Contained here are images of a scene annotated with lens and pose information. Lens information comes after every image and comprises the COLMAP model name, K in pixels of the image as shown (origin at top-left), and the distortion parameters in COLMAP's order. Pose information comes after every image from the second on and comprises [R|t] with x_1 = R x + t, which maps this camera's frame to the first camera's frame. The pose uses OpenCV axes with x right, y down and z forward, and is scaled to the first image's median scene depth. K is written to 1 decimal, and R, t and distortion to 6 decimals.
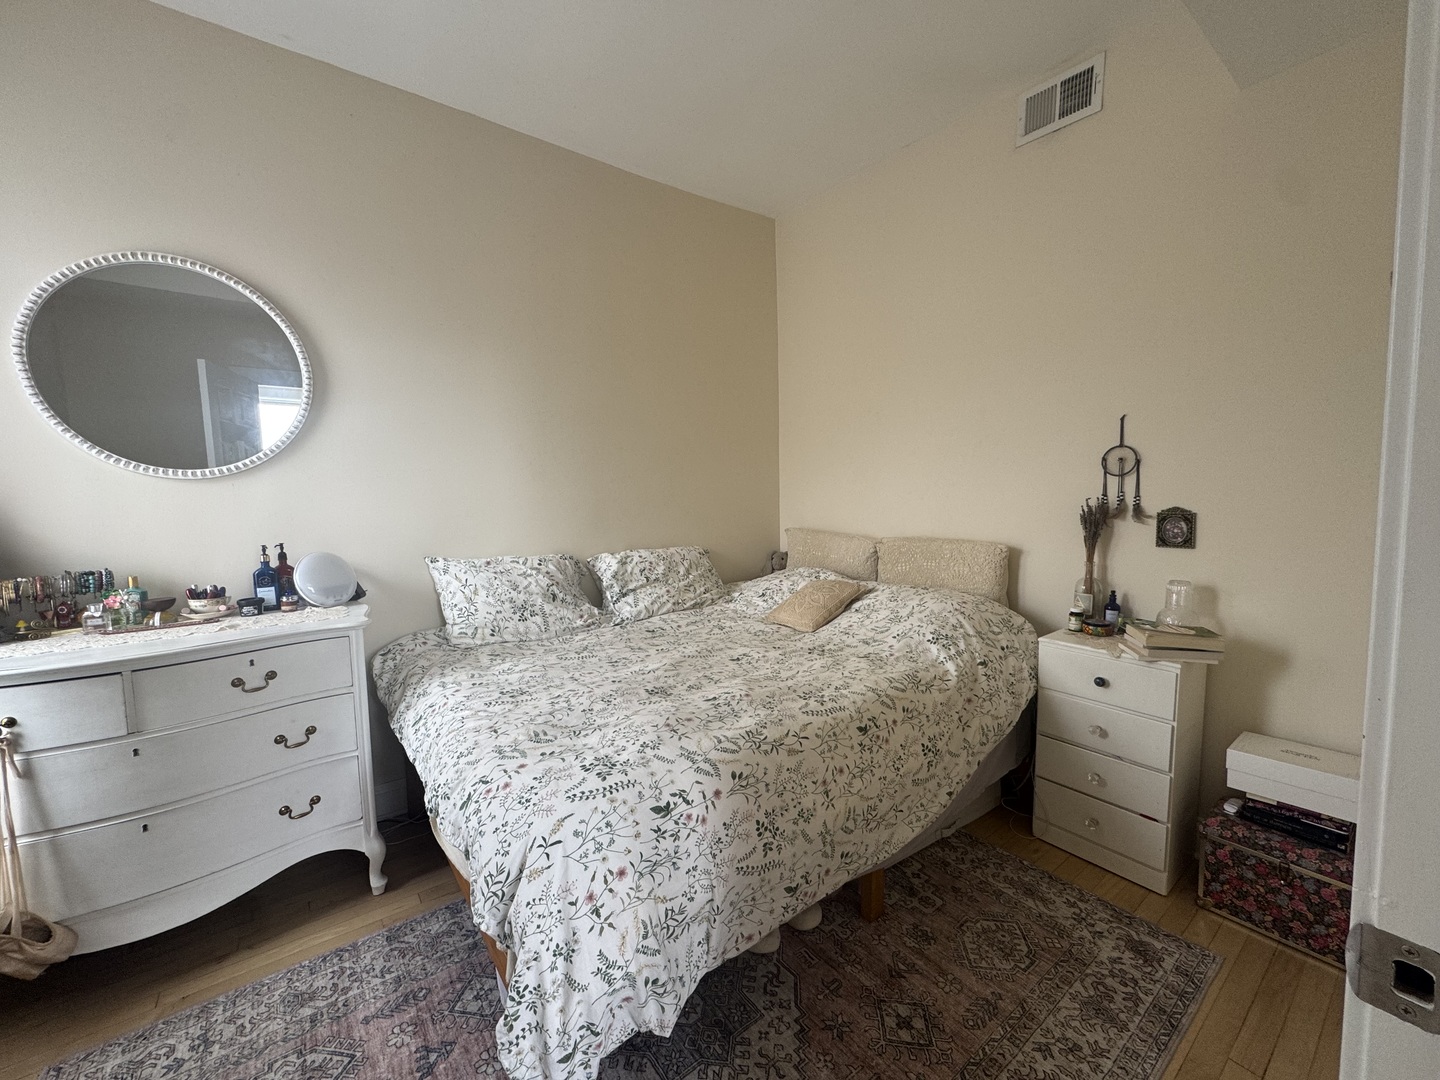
lens RADIAL K [[579.1, 0, 720.0], [0, 579.1, 540.0], [0, 0, 1]] dist [-0.001490, -0.000469]
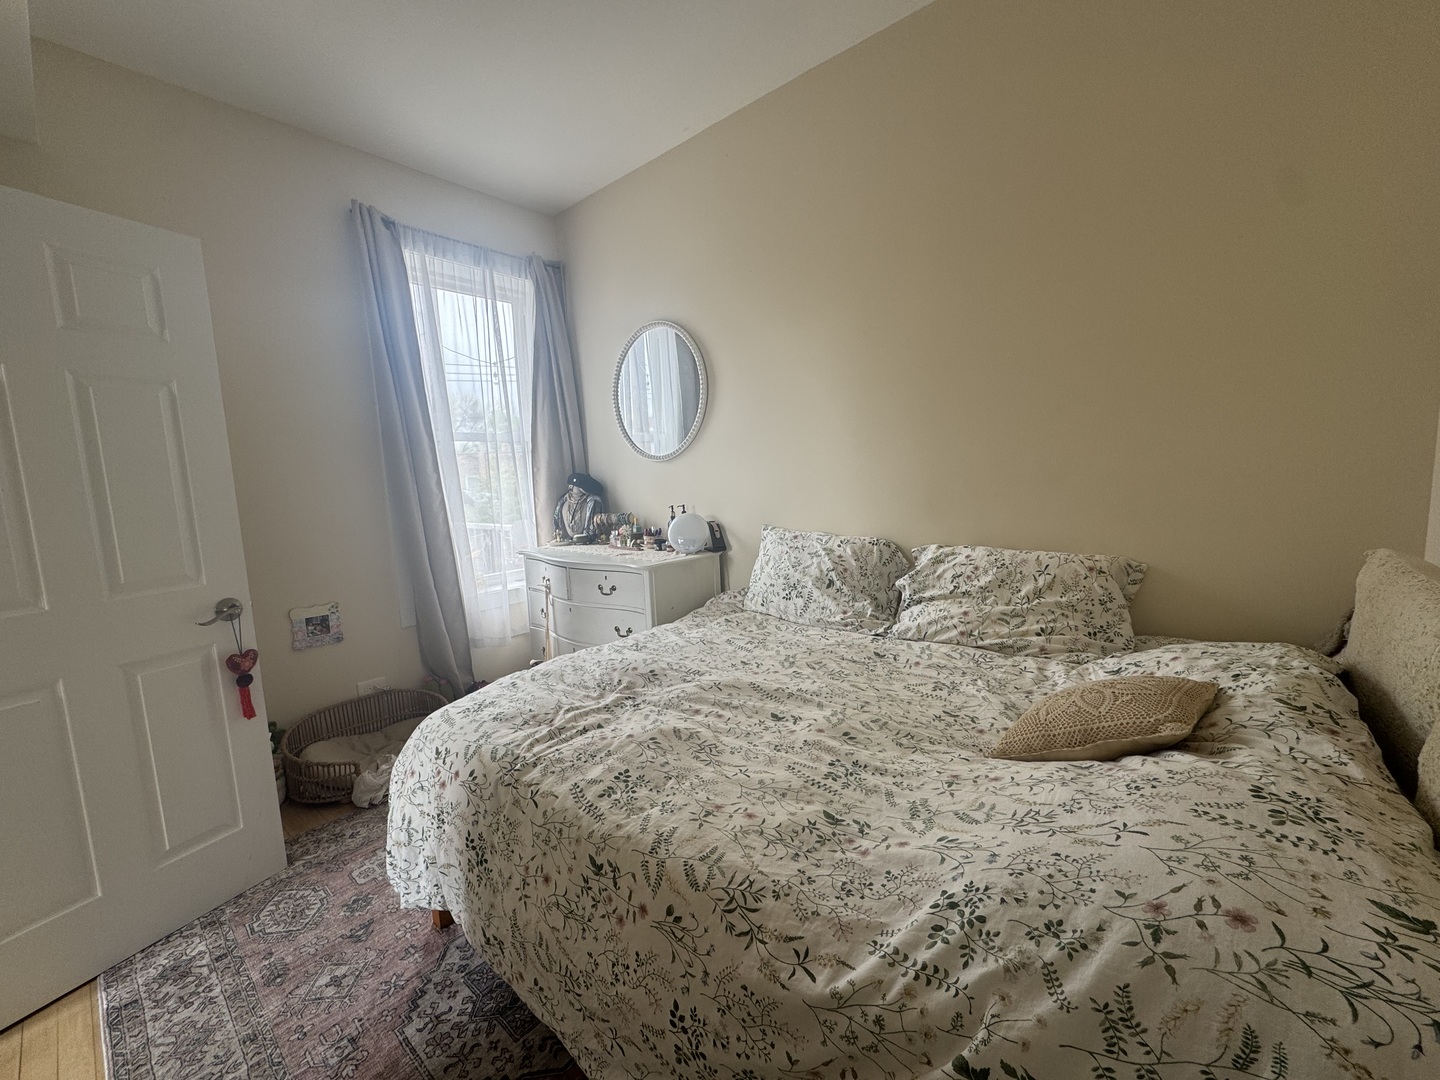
lens RADIAL K [[579.1, 0, 720.0], [0, 579.1, 540.0], [0, 0, 1]] dist [-0.001490, -0.000469]
pose [[0.197021, 0.132533, -0.971400, 0.647927], [-0.042658, 0.991041, 0.126560, -0.090167], [0.979471, 0.016503, 0.200910, 0.761383]]
